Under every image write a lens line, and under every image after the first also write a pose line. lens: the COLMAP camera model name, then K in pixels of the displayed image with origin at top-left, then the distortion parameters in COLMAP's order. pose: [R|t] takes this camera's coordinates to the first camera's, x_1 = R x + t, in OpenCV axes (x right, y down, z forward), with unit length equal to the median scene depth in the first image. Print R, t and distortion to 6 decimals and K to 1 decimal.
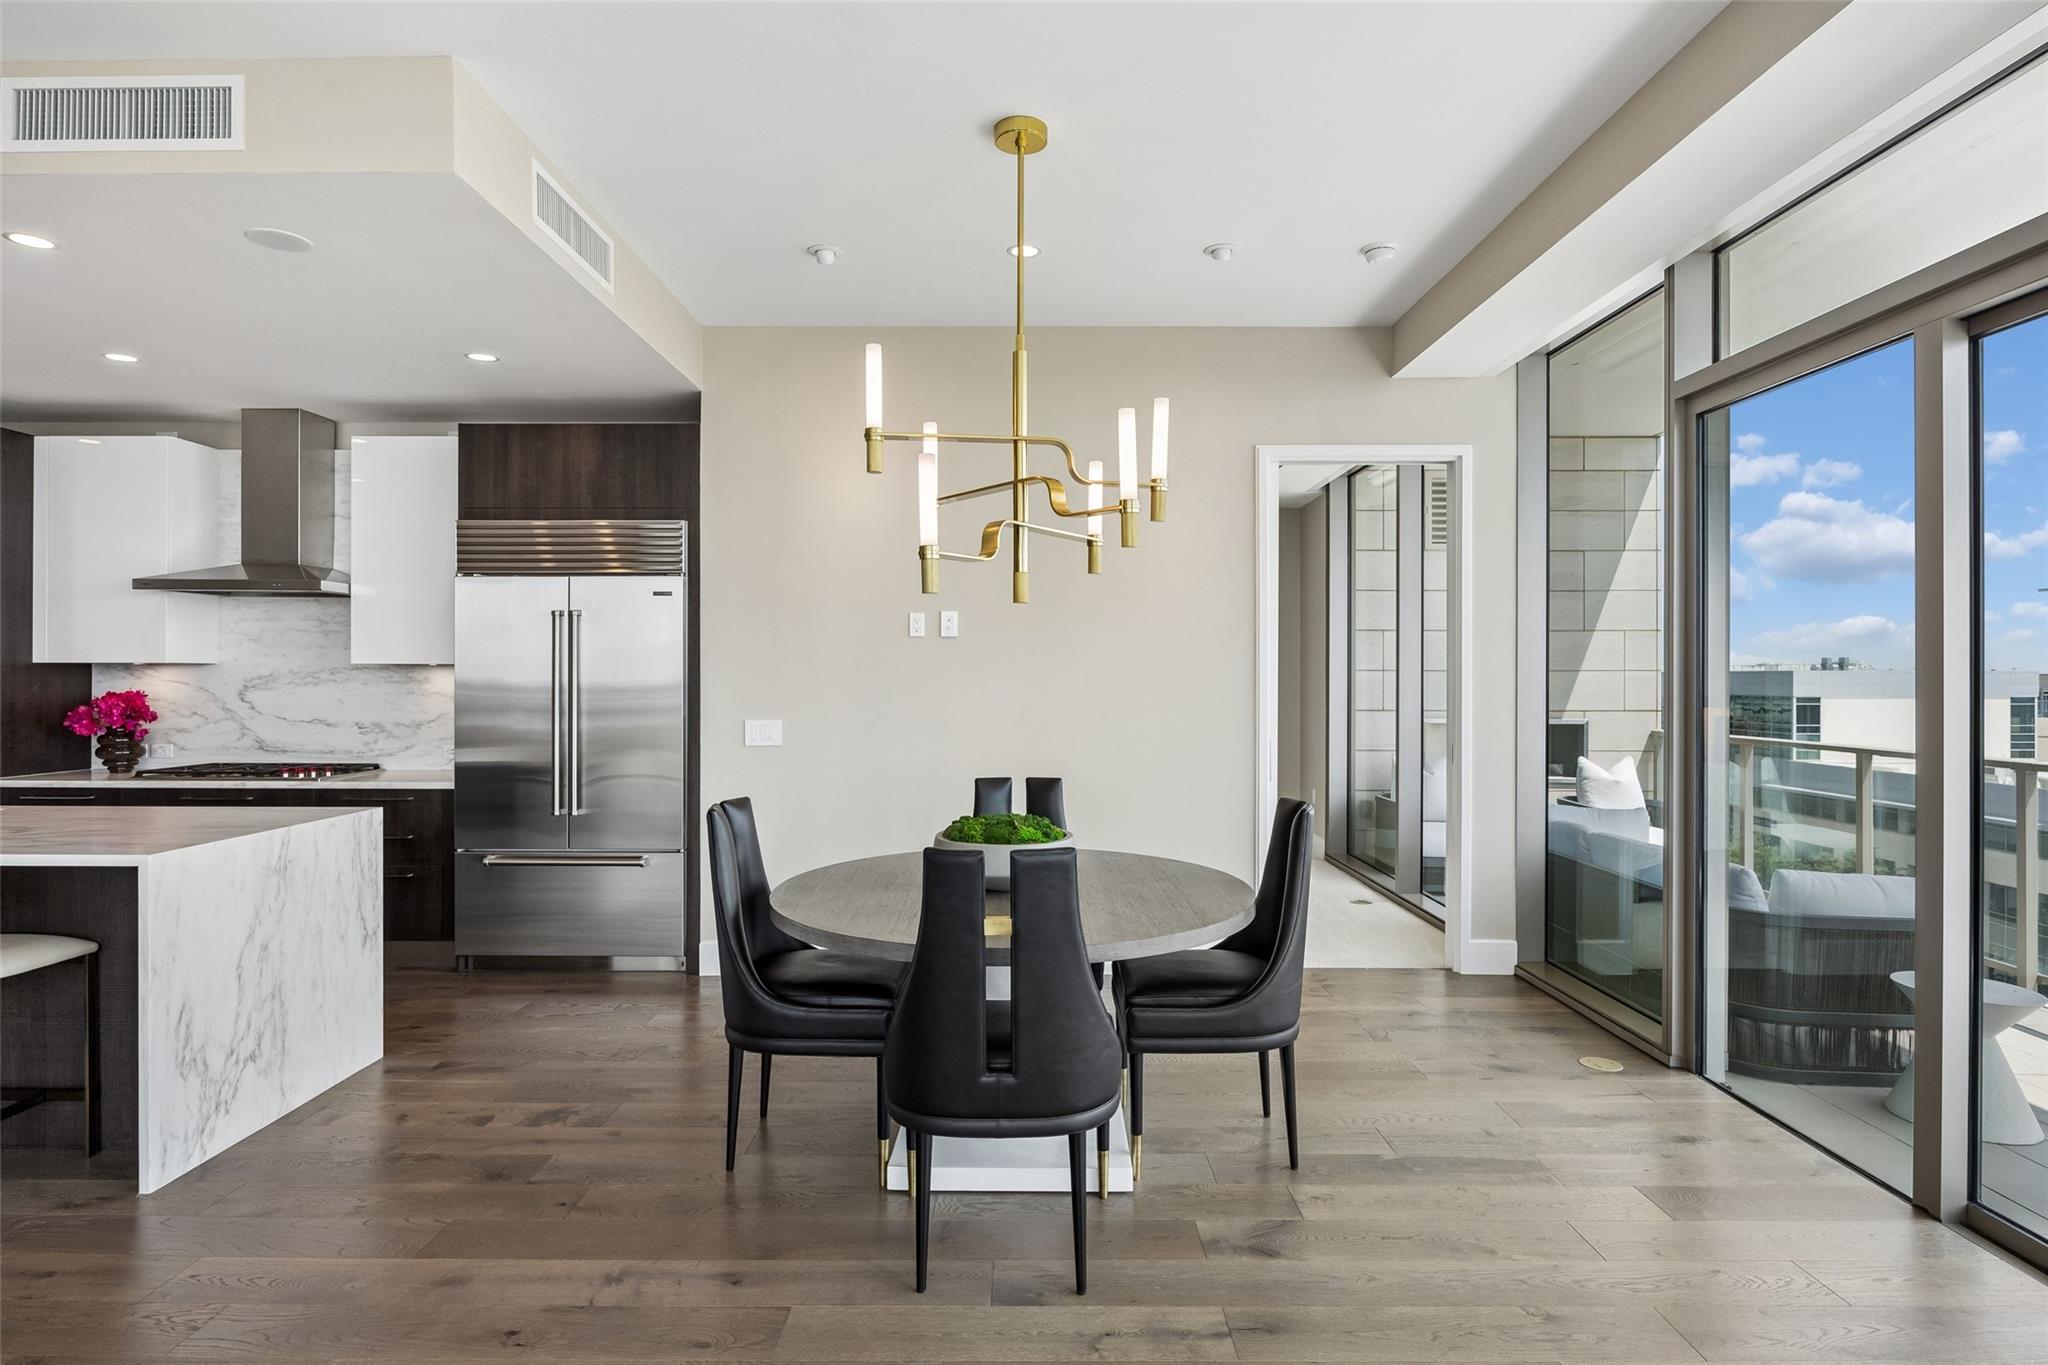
lens RADIAL K [[1087.7, 0, 1017.3], [0, 1087.7, 682.5], [0, 0, 1]] dist [-0.003437, -0.000610]
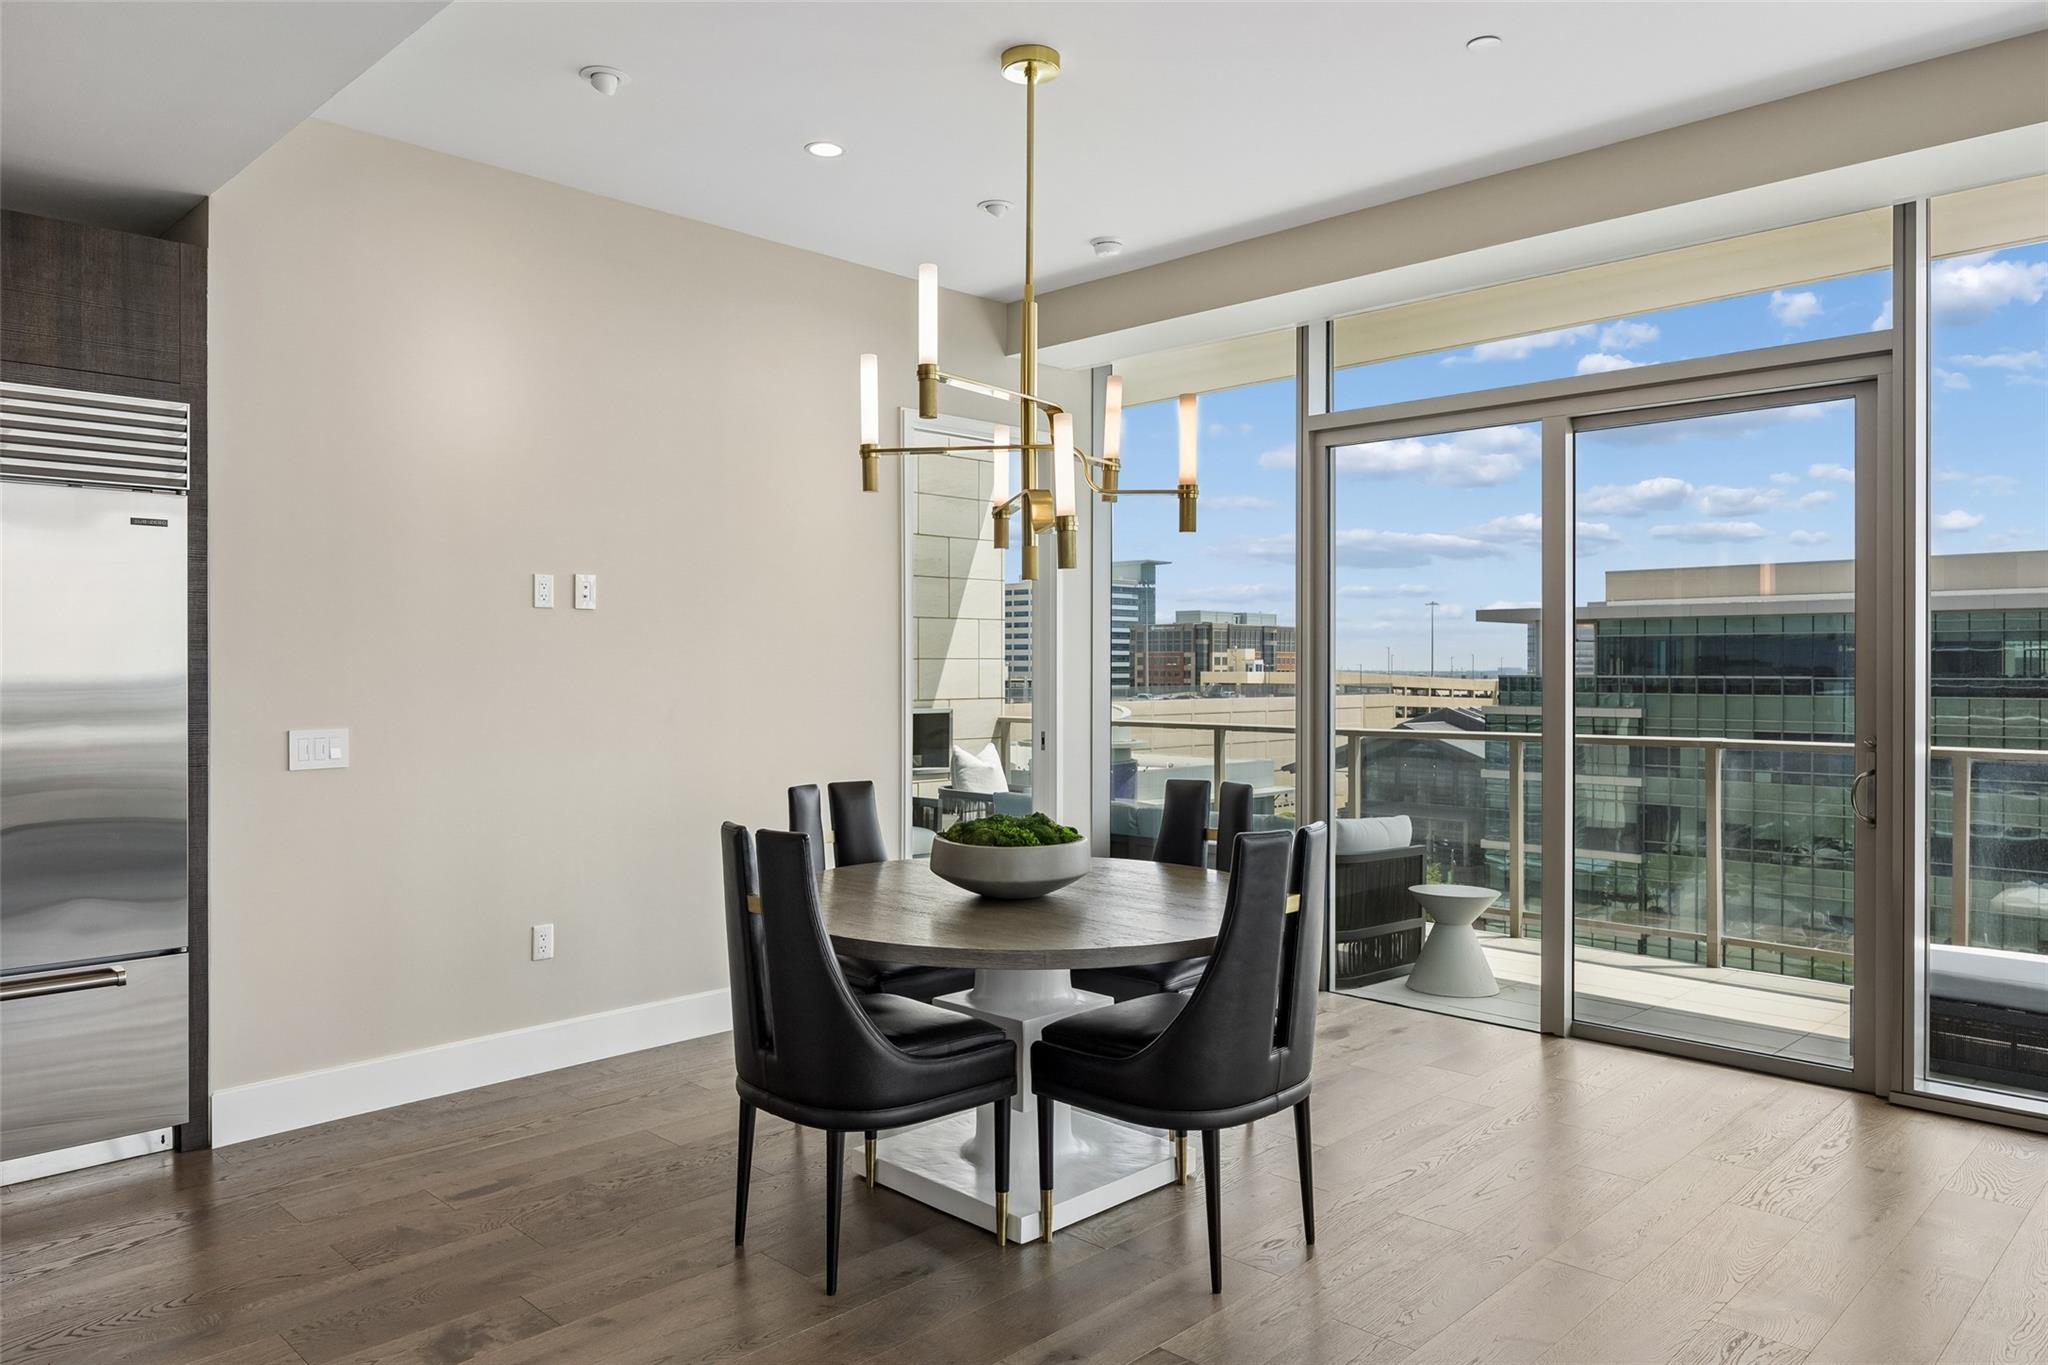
lens RADIAL K [[1383.6, 0, 1026.1], [0, 1383.6, 676.0], [0, 0, 1]] dist [0.002138, 0.000301]
pose [[0.691050, -0.005053, 0.722789, -0.554684], [0.004022, 0.999987, 0.003145, 0.002255], [-0.722795, 0.000733, 0.691062, 0.133082]]
